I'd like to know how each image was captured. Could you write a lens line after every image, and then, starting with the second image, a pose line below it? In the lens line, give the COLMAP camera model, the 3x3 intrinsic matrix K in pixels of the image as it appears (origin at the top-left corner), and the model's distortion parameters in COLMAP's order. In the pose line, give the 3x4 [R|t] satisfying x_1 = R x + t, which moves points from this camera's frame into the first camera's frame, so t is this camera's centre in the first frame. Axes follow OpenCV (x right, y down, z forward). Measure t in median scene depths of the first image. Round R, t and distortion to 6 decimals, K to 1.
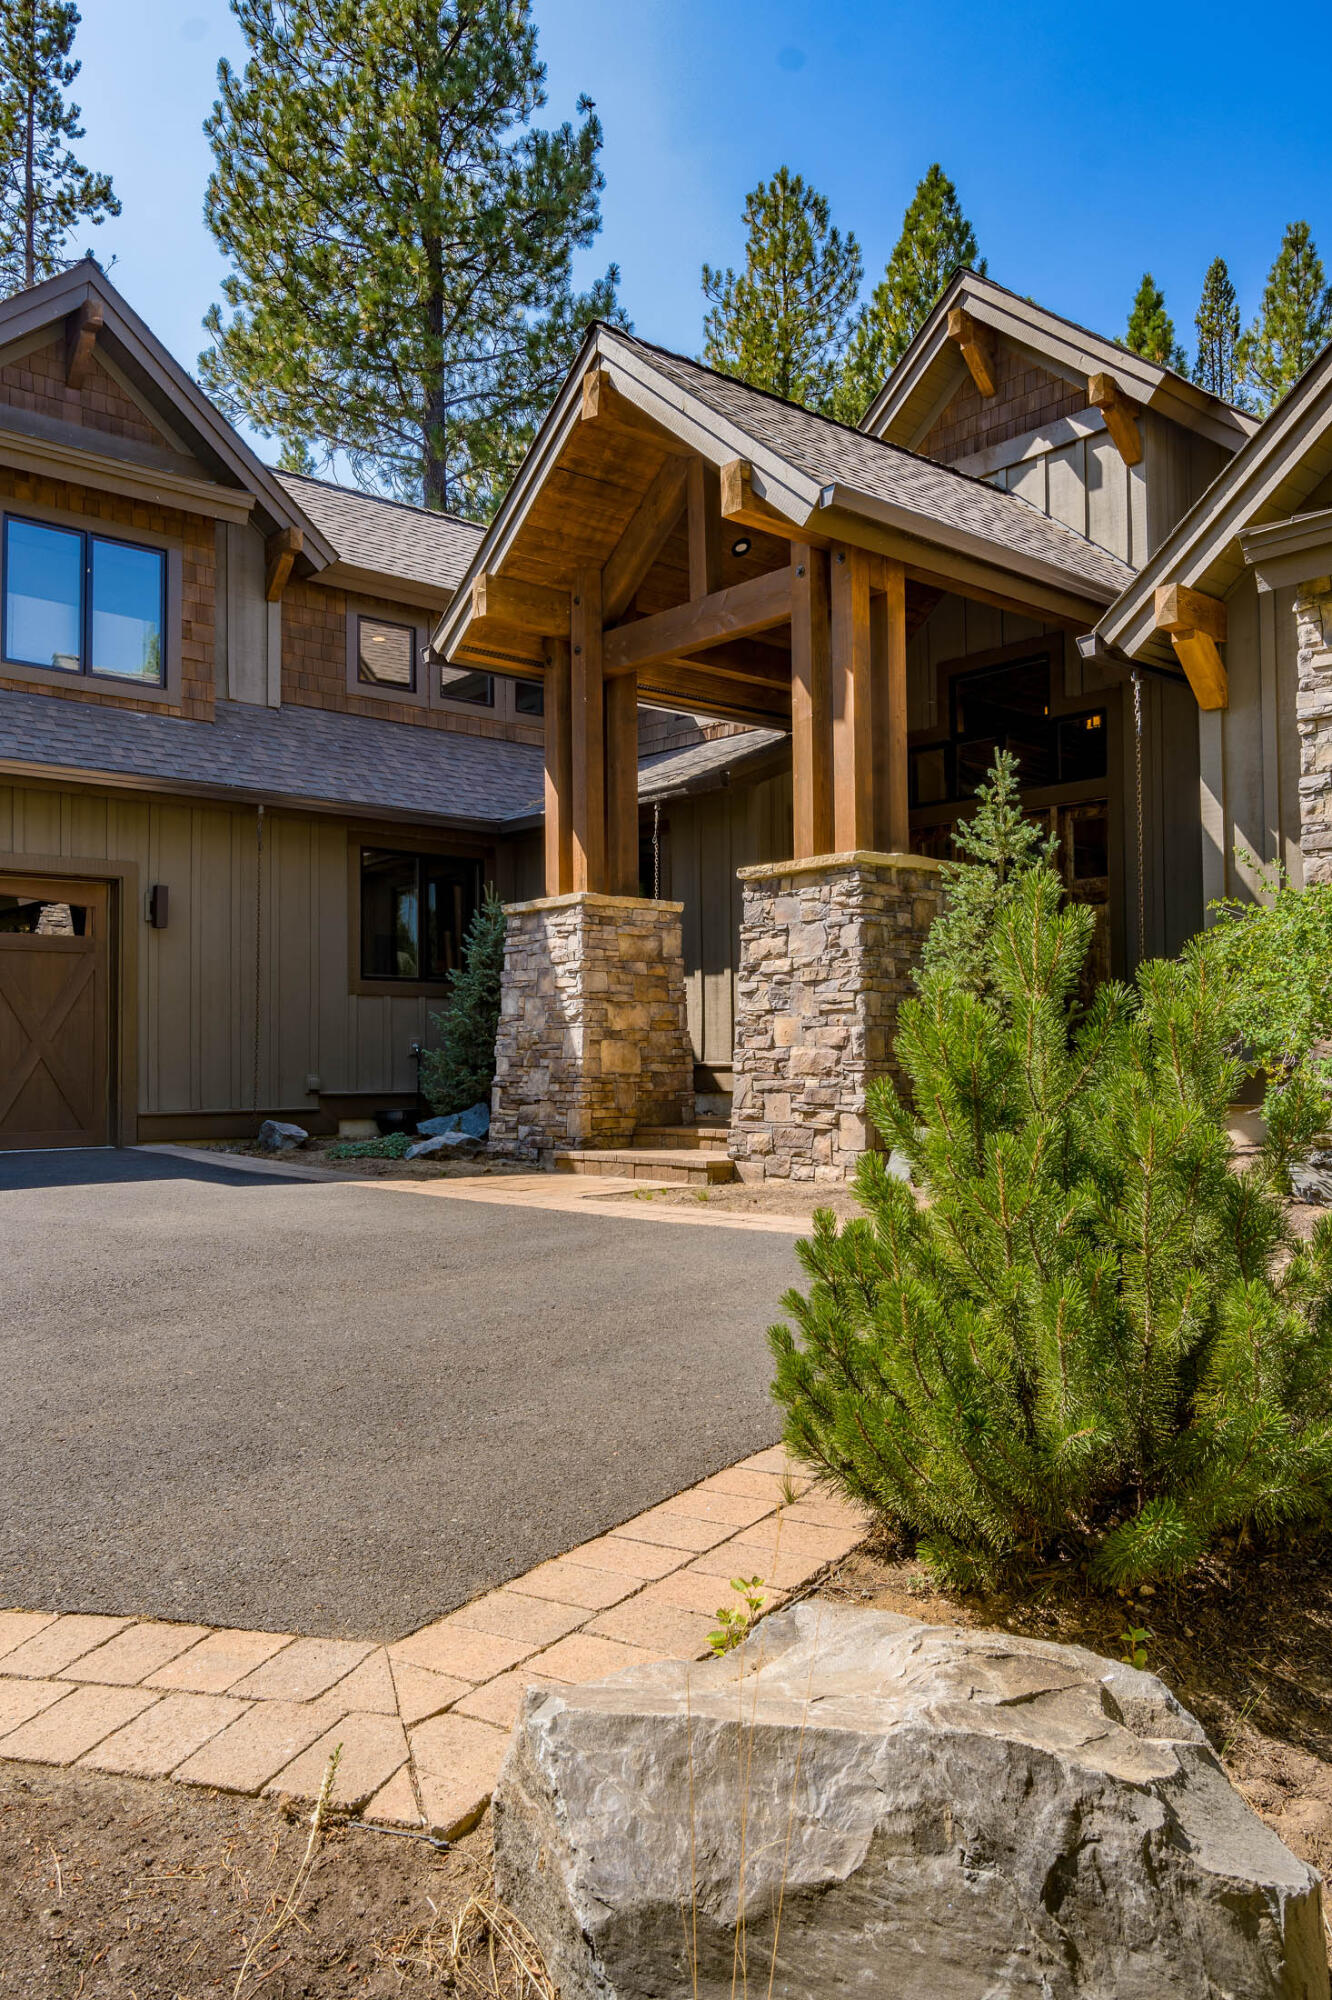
lens RADIAL K [[1497.2, 0, 666.0], [0, 1497.2, 1000.0], [0, 0, 1]] dist [0.049032, -0.076418]
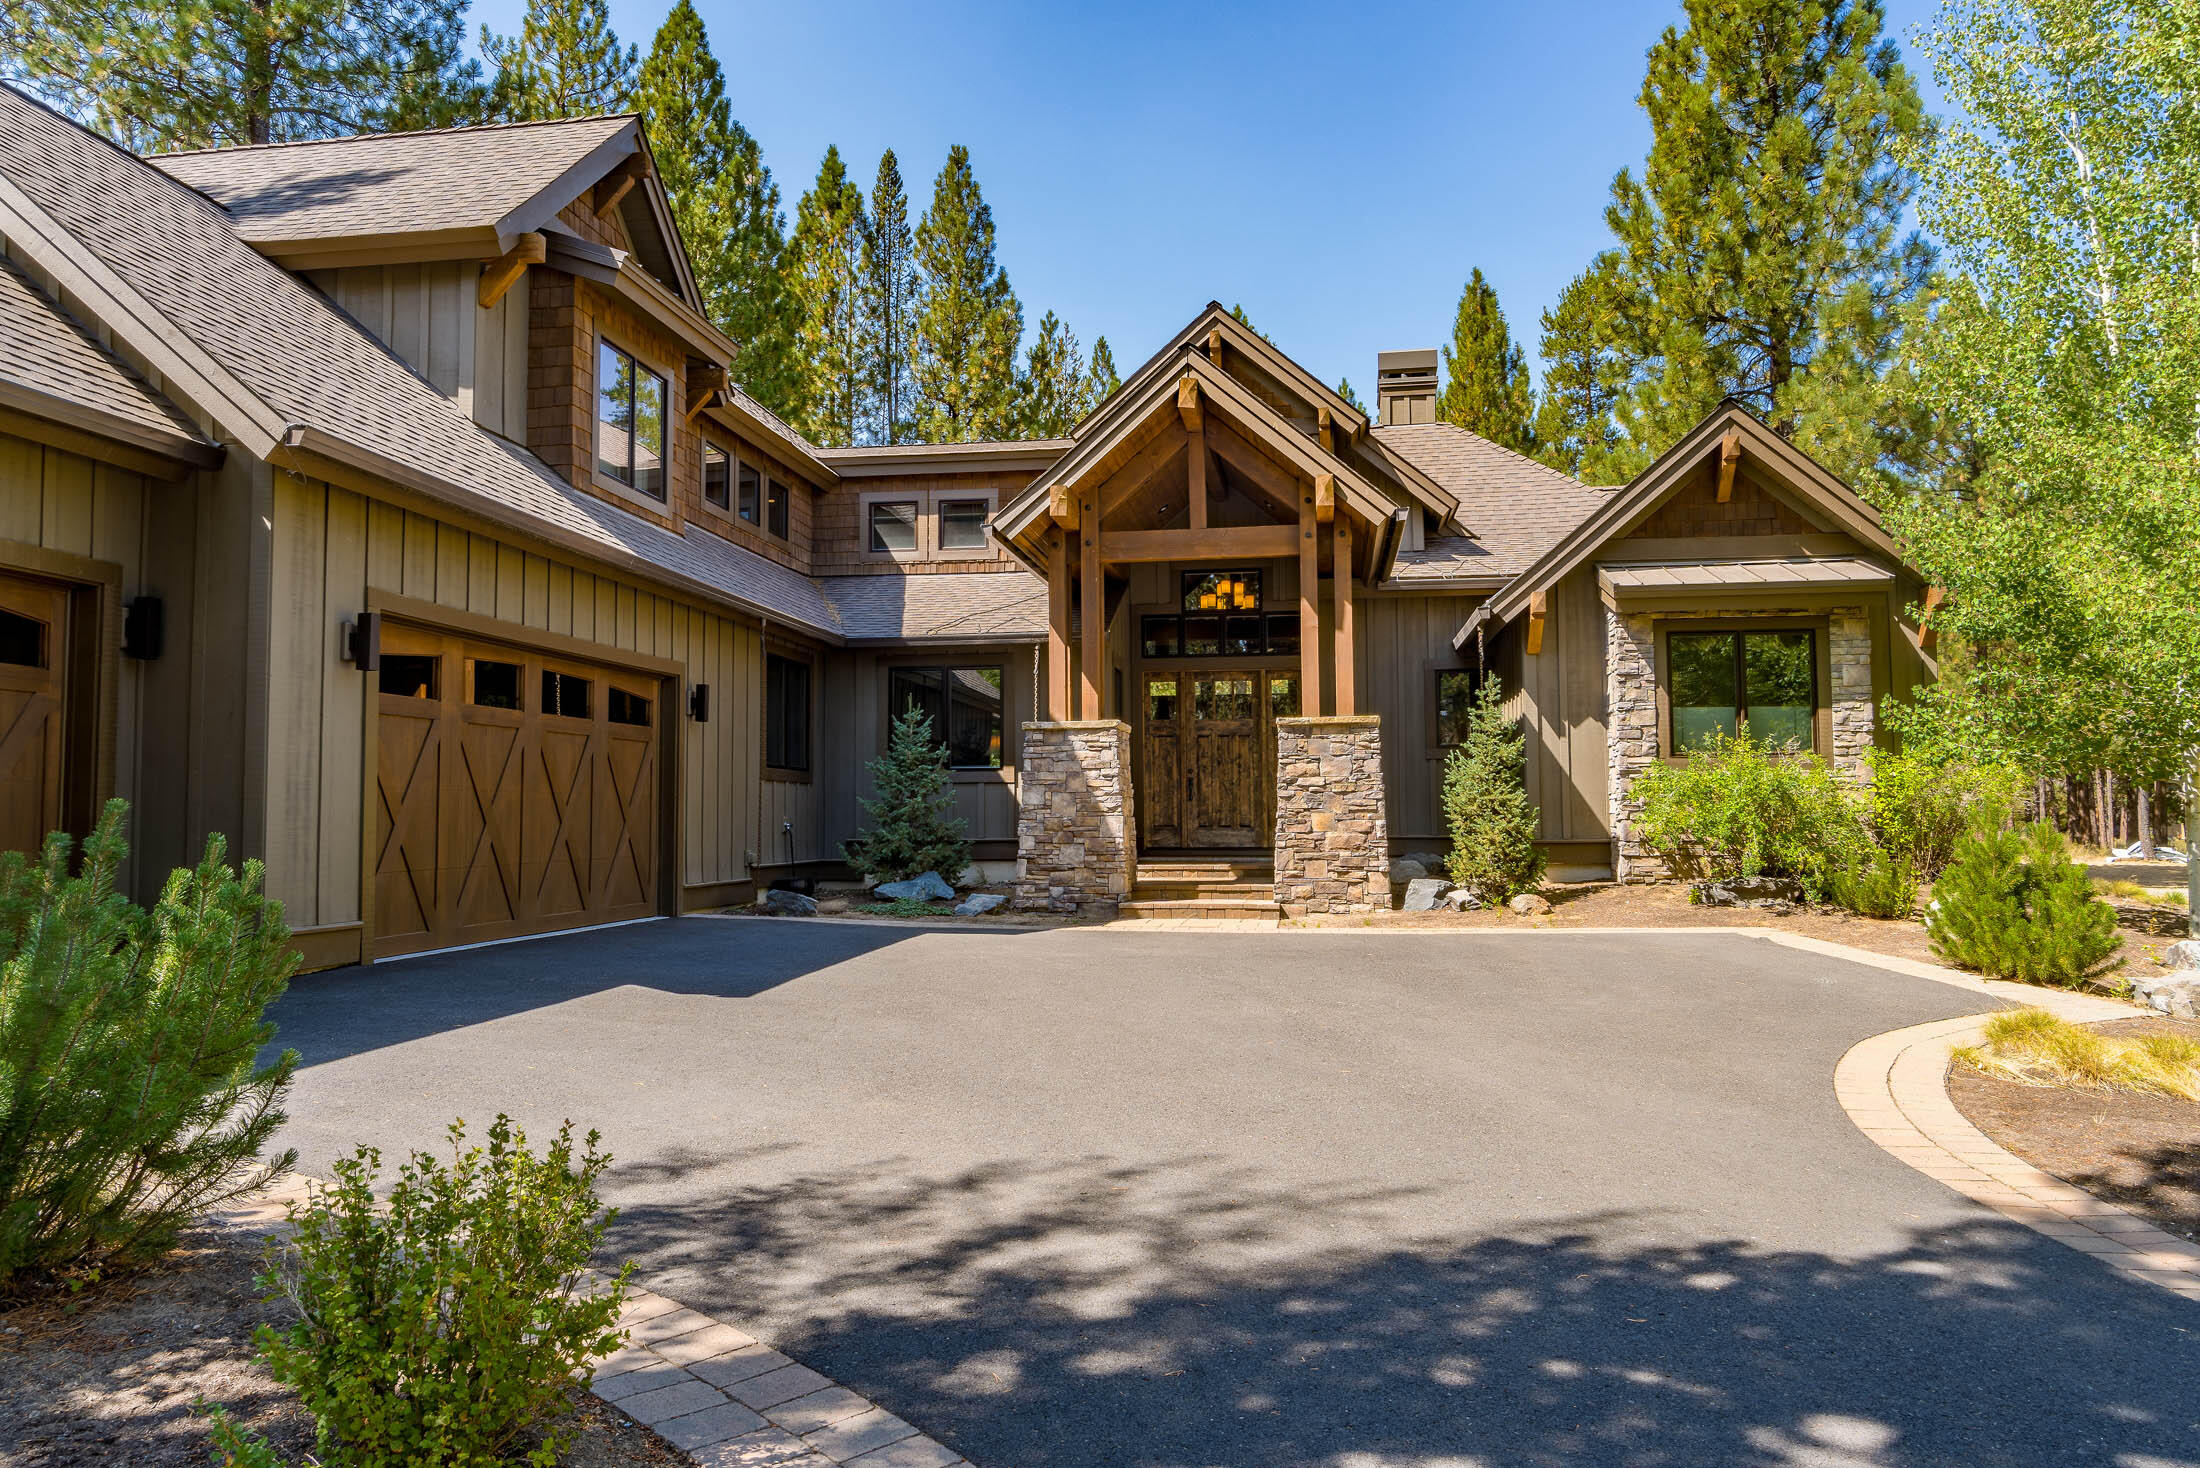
lens RADIAL K [[1515.8, 0, 1100.0], [0, 1515.8, 734.0], [0, 0, 1]] dist [-0.002999, -0.000836]
pose [[0.765872, 0.038913, 0.641815, -0.965013], [-0.029279, 0.999242, -0.025645, -0.021119], [-0.642326, 0.000849, 0.766431, -0.084517]]
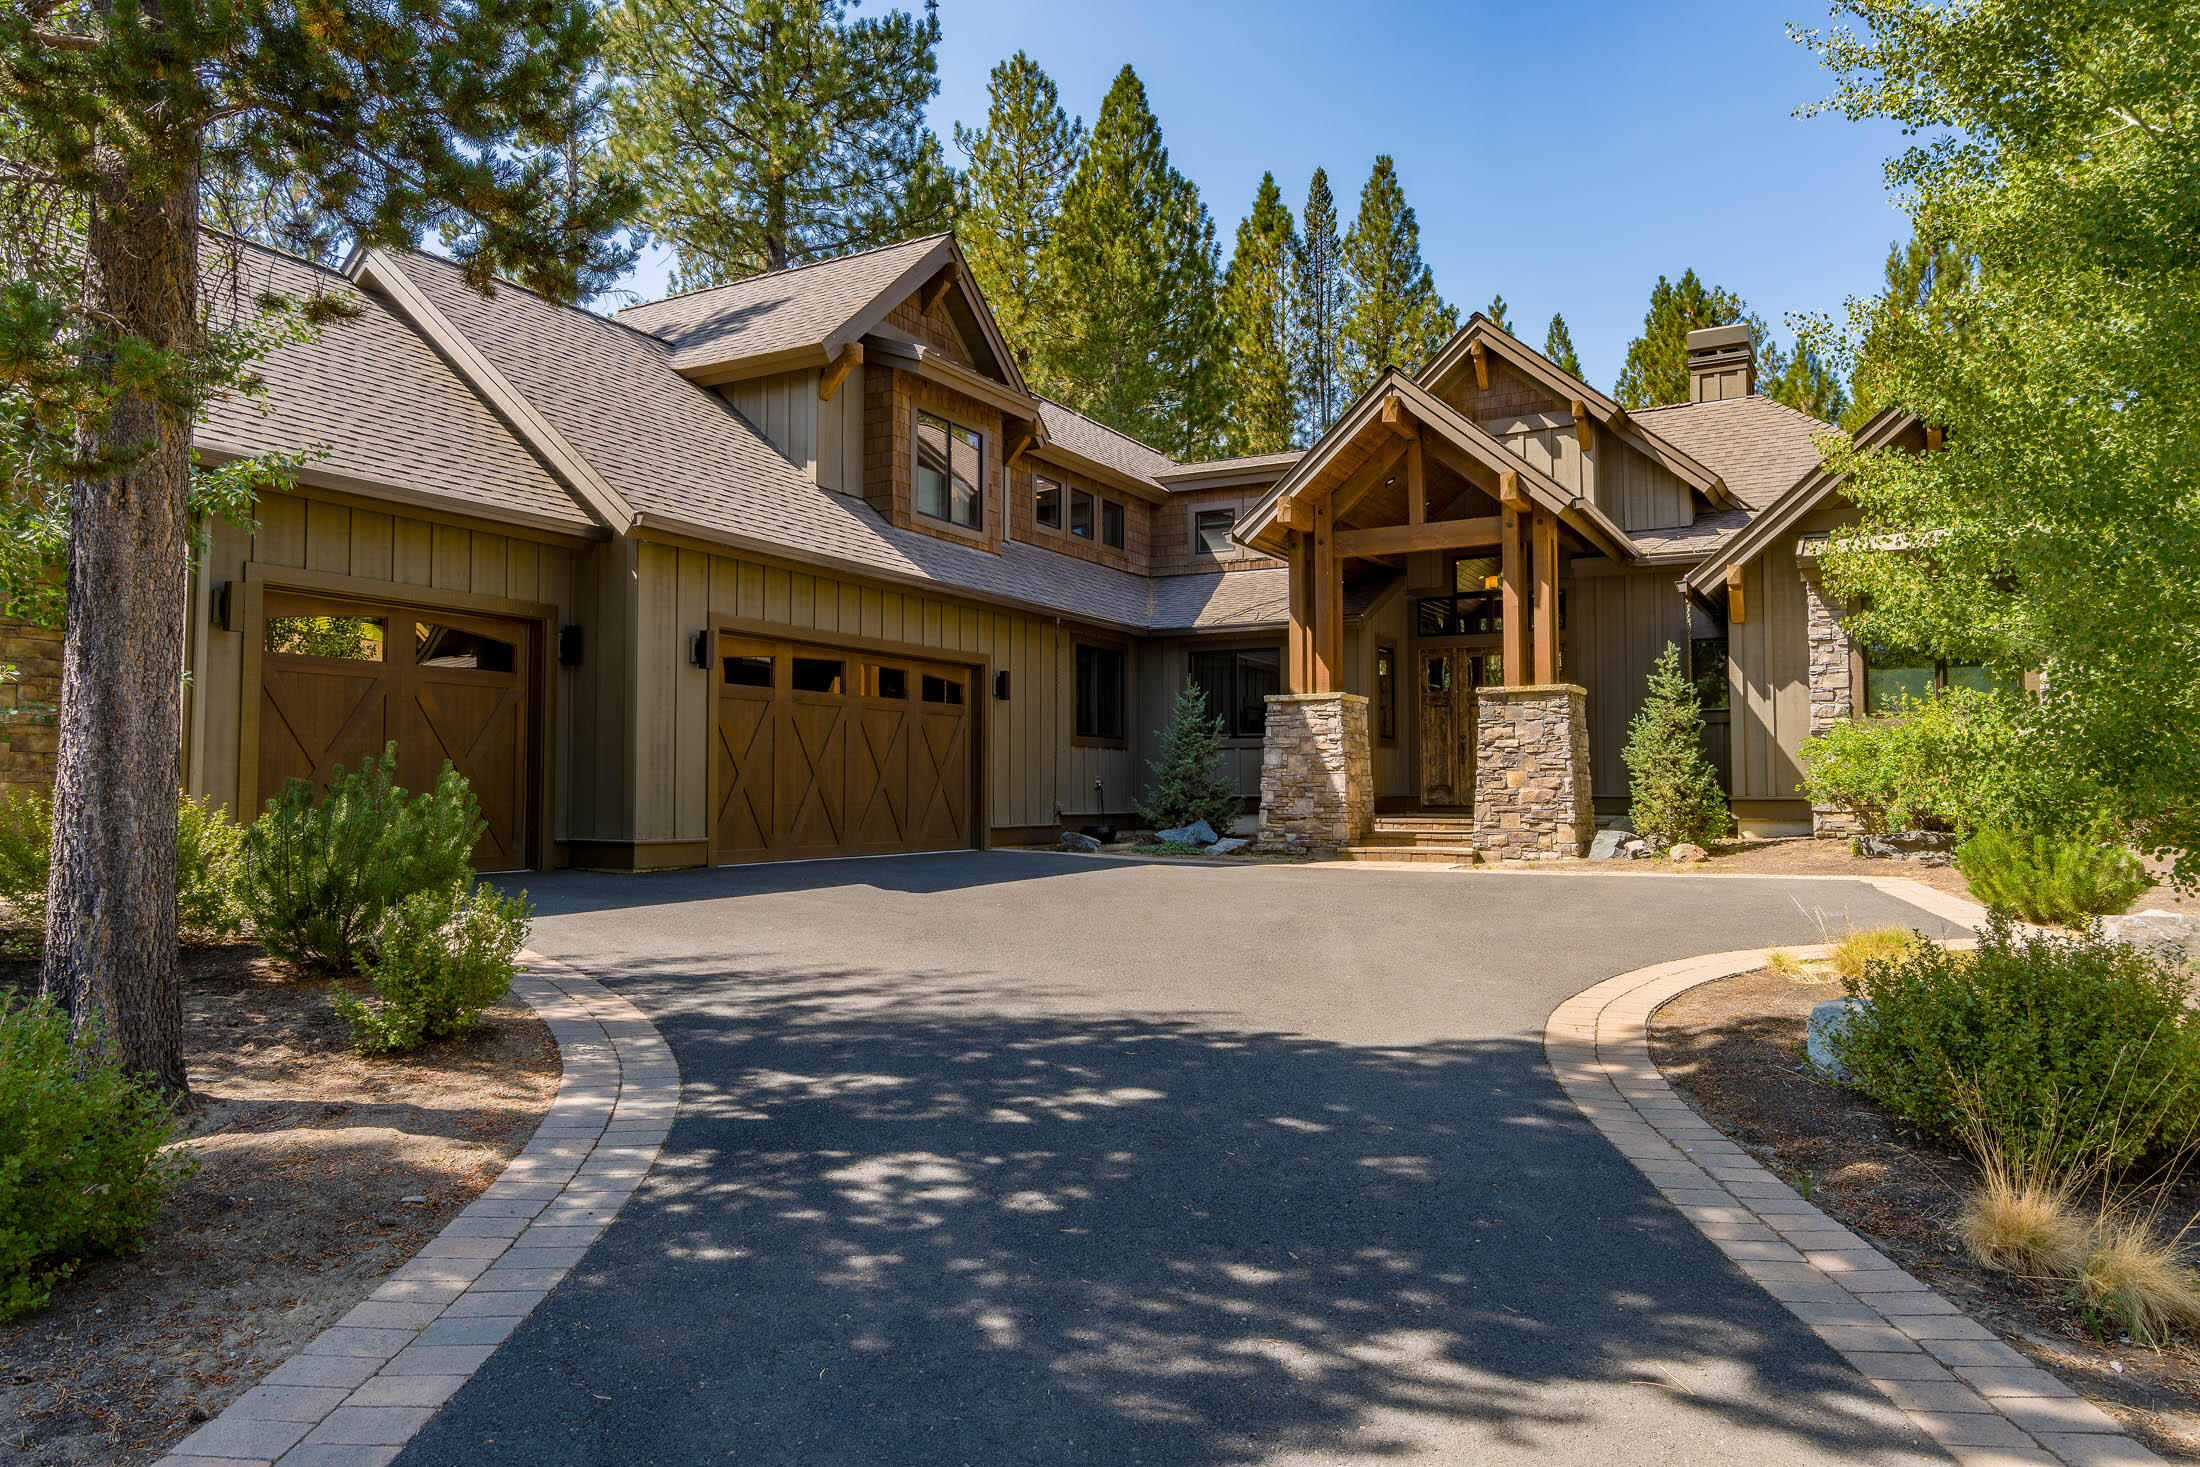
lens RADIAL K [[1459.3, 0, 1091.1], [0, 1459.3, 735.1], [0, 0, 1]] dist [0.003988, -0.001580]
pose [[0.943153, 0.020319, 0.331737, -0.834671], [-0.021497, 0.999769, -0.000120, -0.018148], [-0.331663, -0.007018, 0.943372, -0.425061]]
